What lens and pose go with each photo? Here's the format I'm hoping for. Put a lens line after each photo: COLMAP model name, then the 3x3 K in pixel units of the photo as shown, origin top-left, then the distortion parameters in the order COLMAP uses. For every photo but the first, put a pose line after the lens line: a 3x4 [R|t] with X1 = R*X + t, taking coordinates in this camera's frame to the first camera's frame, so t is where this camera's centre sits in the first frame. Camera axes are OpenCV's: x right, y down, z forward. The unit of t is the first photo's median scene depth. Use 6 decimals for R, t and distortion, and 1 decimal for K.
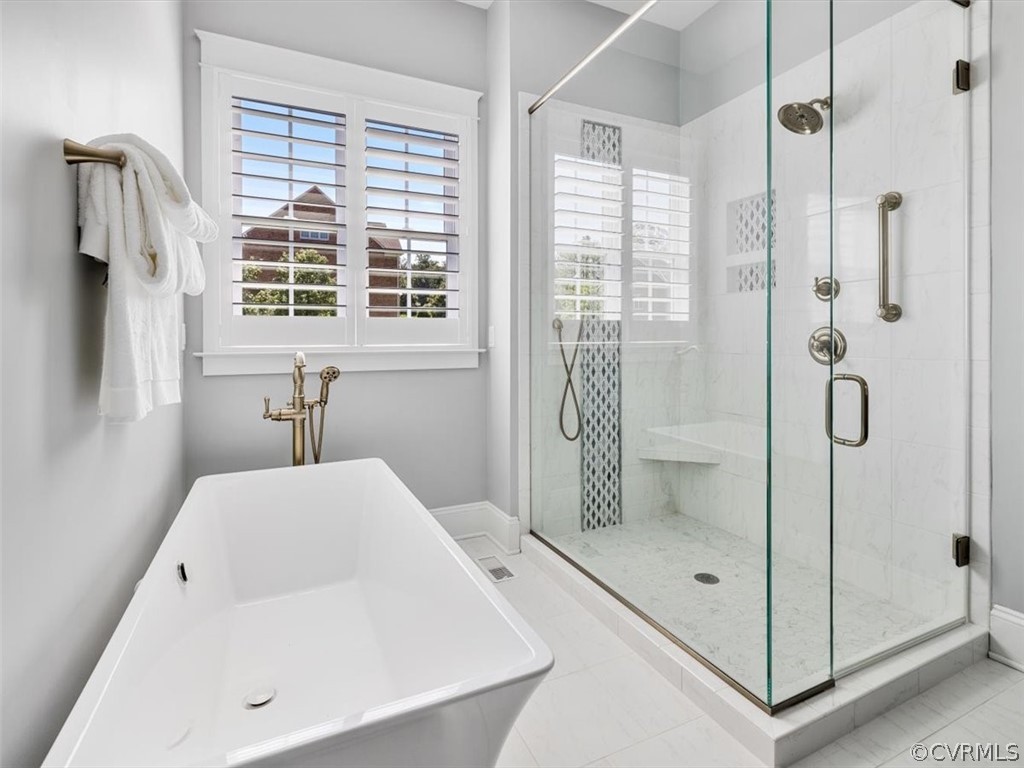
lens RADIAL K [[502.0, 0, 513.7], [0, 502.0, 336.4], [0, 0, 1]] dist [0.001807, -0.000490]
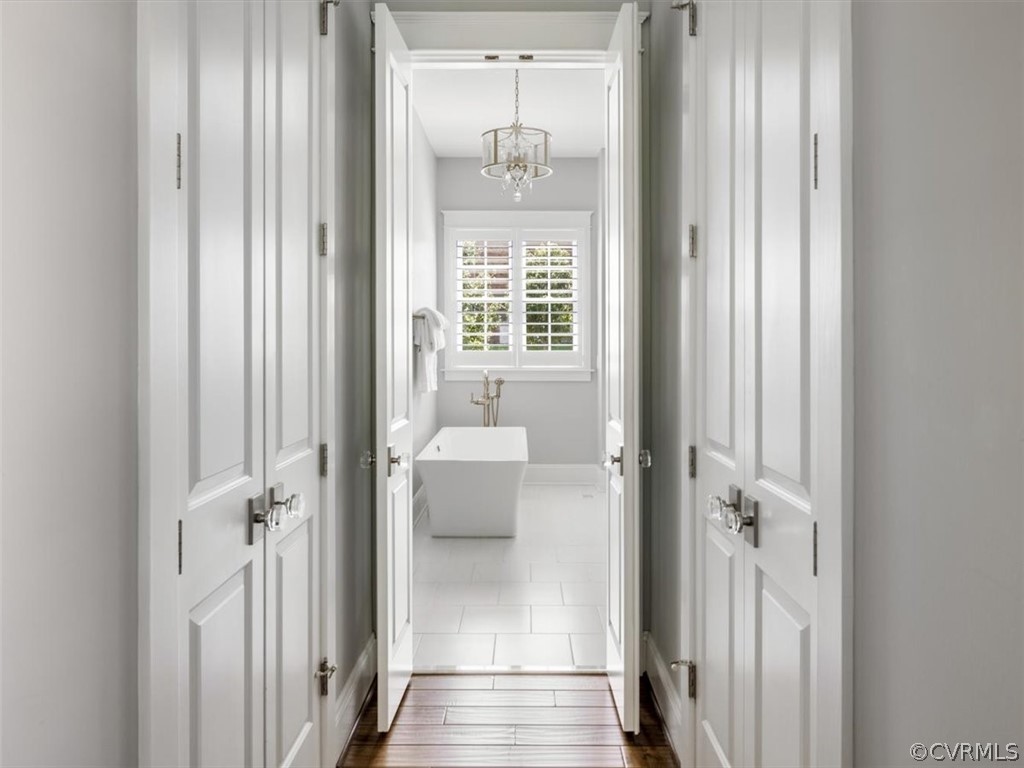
lens RADIAL K [[491.7, 0, 508.9], [0, 491.7, 361.3], [0, 0, 1]] dist [0.000723, -0.000444]
pose [[0.908626, 0.003800, -0.417593, 0.465165], [0.002363, 0.999896, 0.014241, -0.032066], [0.417604, -0.013926, 0.908523, -0.730283]]
